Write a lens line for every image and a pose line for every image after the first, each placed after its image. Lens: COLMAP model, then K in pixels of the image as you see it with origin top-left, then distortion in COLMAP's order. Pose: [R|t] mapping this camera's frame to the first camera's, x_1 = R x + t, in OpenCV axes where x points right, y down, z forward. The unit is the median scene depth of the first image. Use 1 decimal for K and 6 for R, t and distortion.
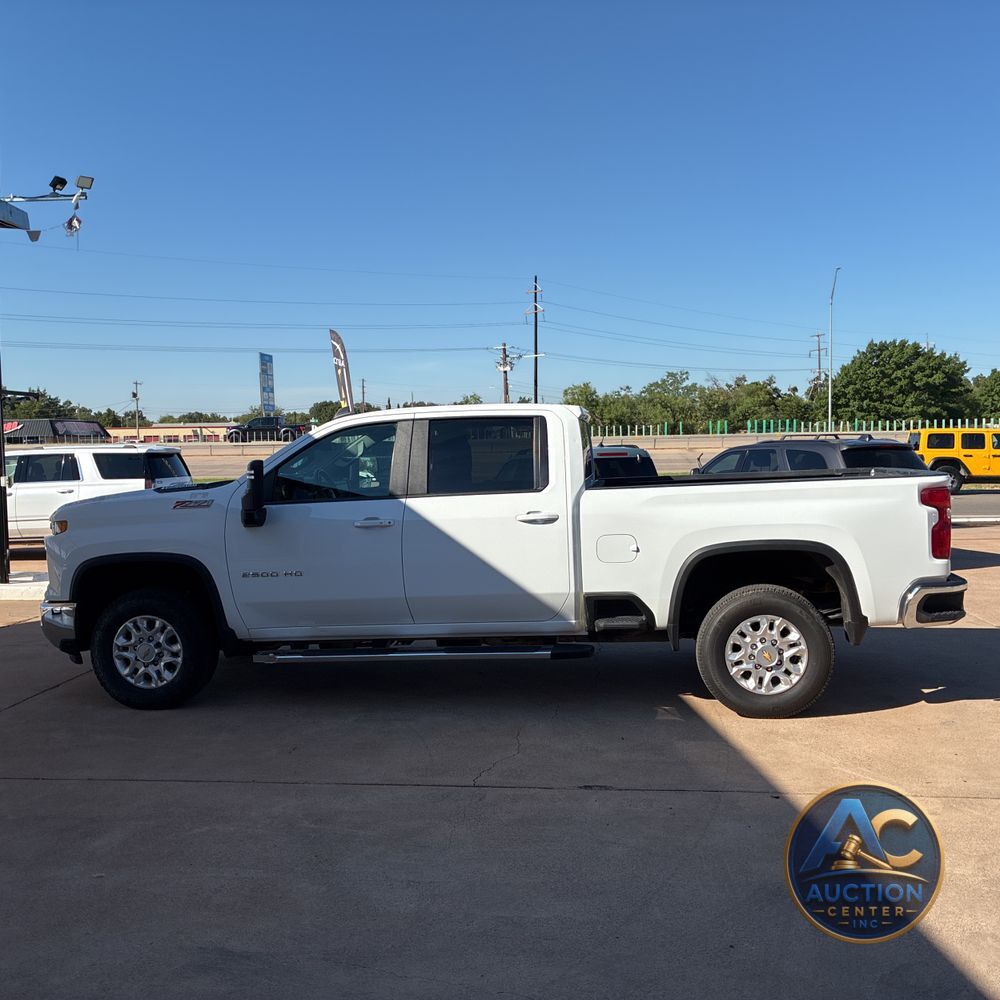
lens RADIAL K [[975.3, 0, 500.0], [0, 975.3, 500.0], [0, 0, 1]] dist [0.083414, -0.197700]
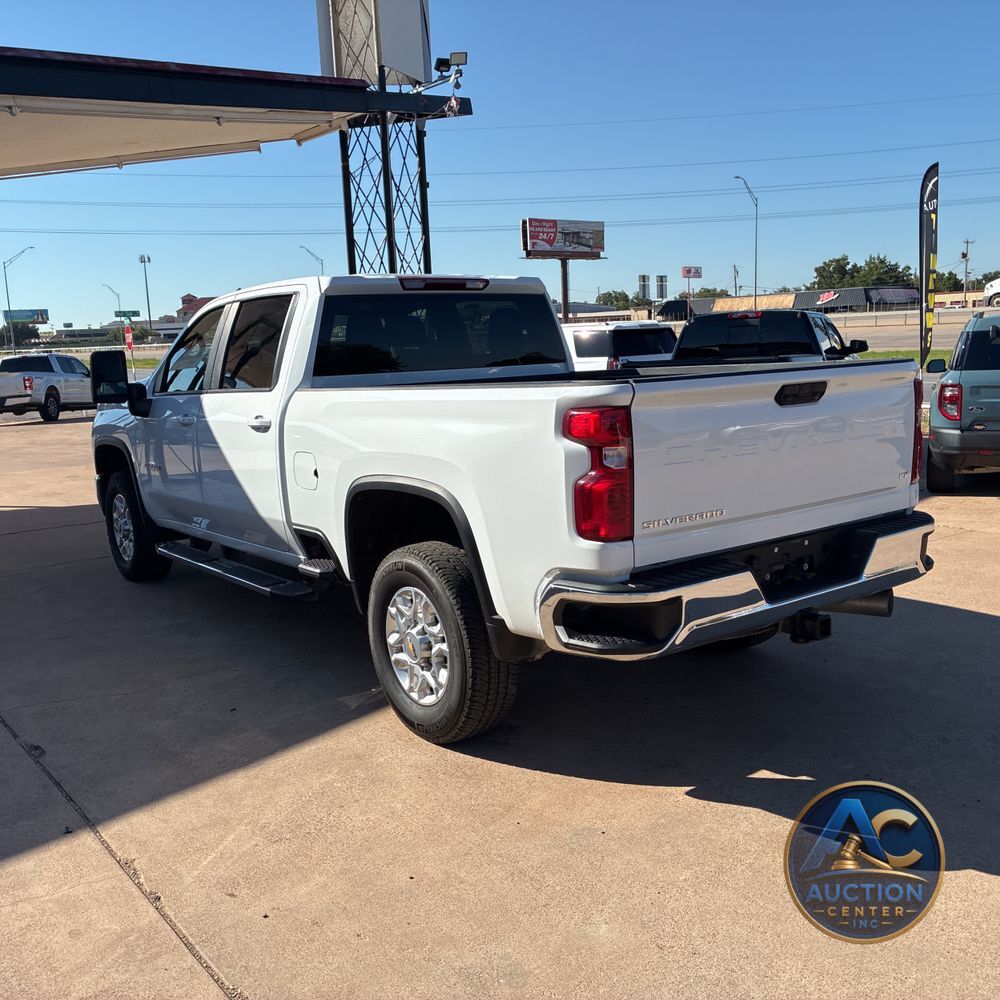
lens RADIAL K [[1005.8, 0, 497.0], [0, 1005.8, 484.1], [0, 0, 1]] dist [0.038378, -0.010732]
pose [[0.692221, 0.095188, -0.715380, 0.268333], [-0.014028, 0.992851, 0.118535, -0.011738], [0.721549, -0.072017, 0.688608, 0.194493]]
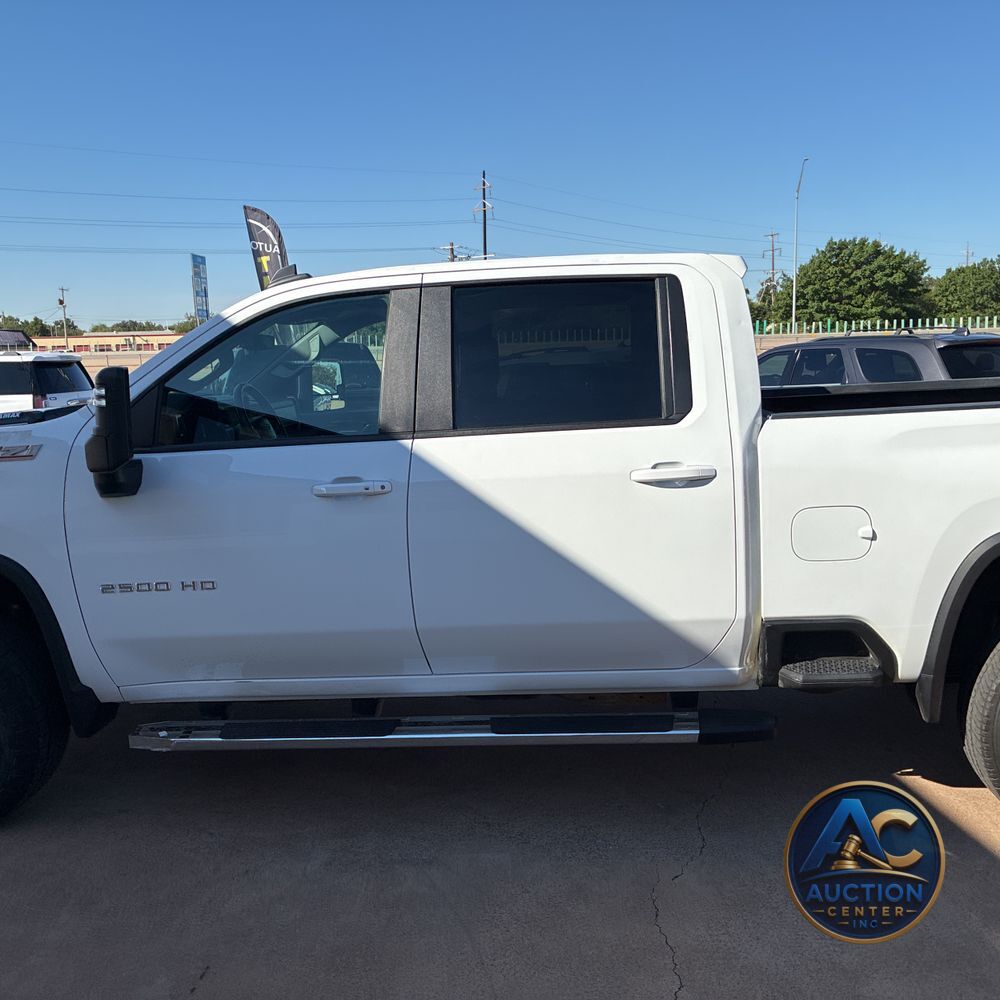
lens RADIAL K [[984.3, 0, 496.1], [0, 984.3, 496.0], [0, 0, 1]] dist [0.017173, -0.014857]
pose [[0.998664, -0.017061, 0.048784, -0.027632], [0.012627, 0.995879, 0.089813, -0.006343], [-0.050116, -0.089077, 0.994763, 0.169427]]
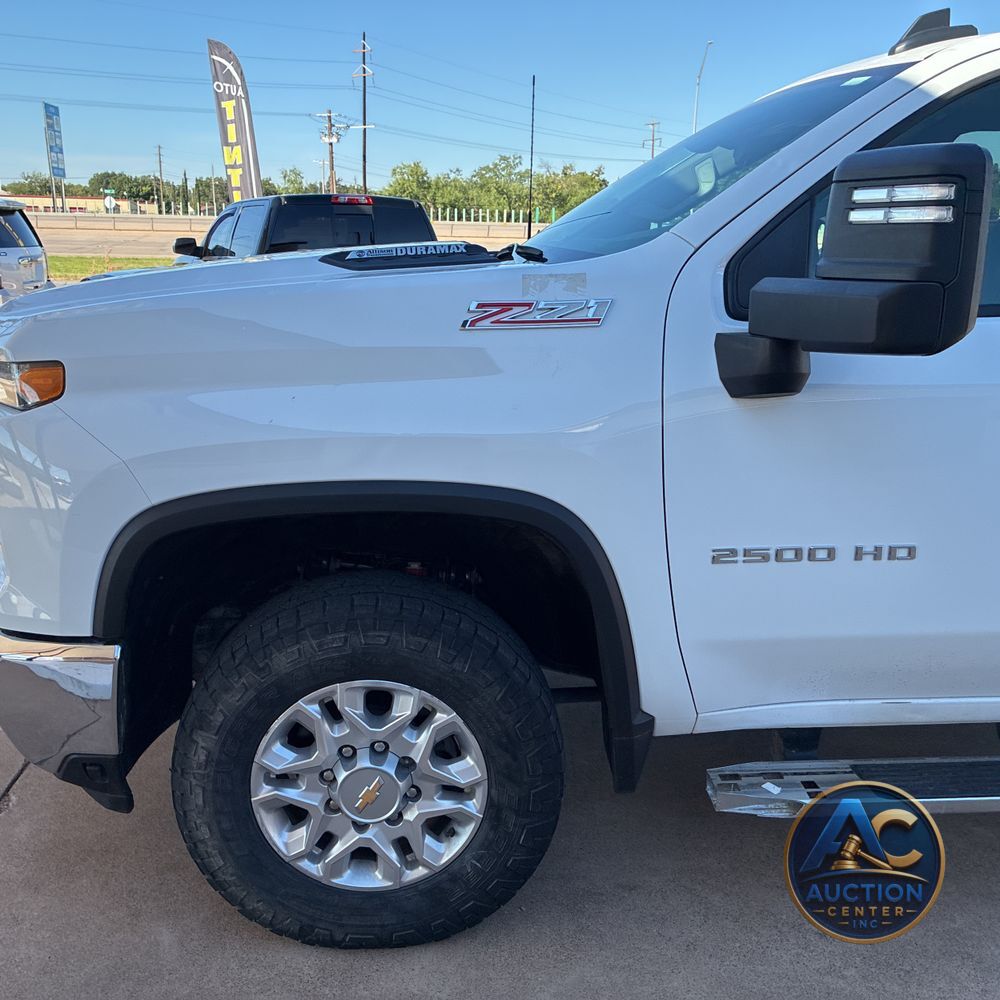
lens RADIAL K [[984.3, 0, 496.1], [0, 984.3, 496.0], [0, 0, 1]] dist [0.017173, -0.014857]
pose [[0.982436, -0.012709, 0.186169, -0.139083], [-0.025342, 0.979347, 0.200591, -0.000317], [-0.184873, -0.201786, 0.961823, 0.261796]]
